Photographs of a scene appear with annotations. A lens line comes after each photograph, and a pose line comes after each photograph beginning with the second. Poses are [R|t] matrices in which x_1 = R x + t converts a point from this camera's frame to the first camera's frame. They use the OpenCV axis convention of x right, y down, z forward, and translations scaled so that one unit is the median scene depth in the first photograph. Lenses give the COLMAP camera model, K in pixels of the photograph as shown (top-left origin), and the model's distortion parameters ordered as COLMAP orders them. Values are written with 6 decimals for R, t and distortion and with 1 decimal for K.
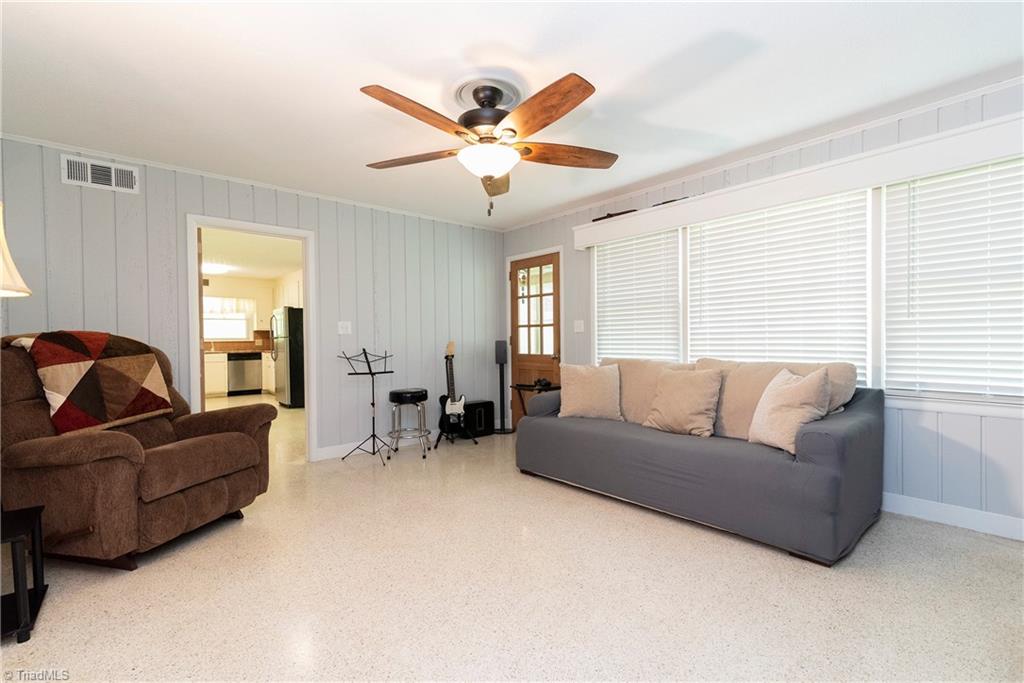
lens RADIAL K [[461.5, 0, 516.4], [0, 461.5, 346.0], [0, 0, 1]] dist [0.011921, -0.000170]
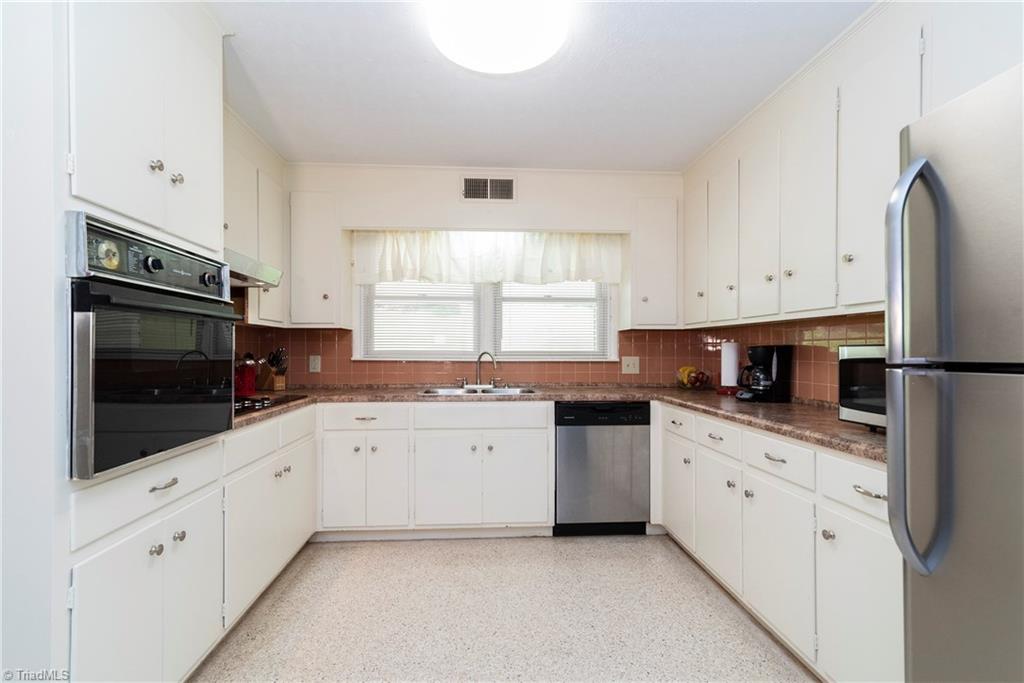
lens RADIAL K [[461.5, 0, 516.4], [0, 461.5, 346.0], [0, 0, 1]] dist [0.011921, -0.000170]
pose [[0.808538, 0.014672, -0.588261, -0.443245], [-0.022860, 0.999718, -0.006485, -0.018442], [0.588000, 0.018691, 0.808645, 0.703079]]
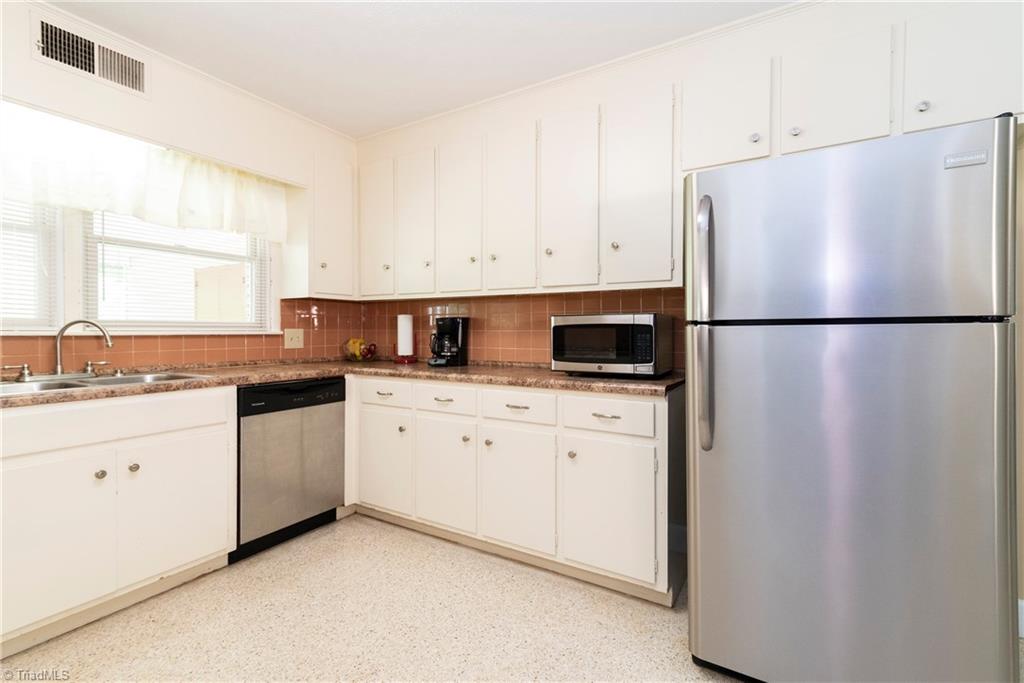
lens RADIAL K [[453.1, 0, 508.2], [0, 453.1, 328.5], [0, 0, 1]] dist [0.017562, 0.000149]
pose [[0.950899, 0.021396, 0.308762, -0.541832], [-0.016469, 0.999692, -0.018555, -0.011258], [-0.309064, 0.012559, 0.950958, 0.704686]]
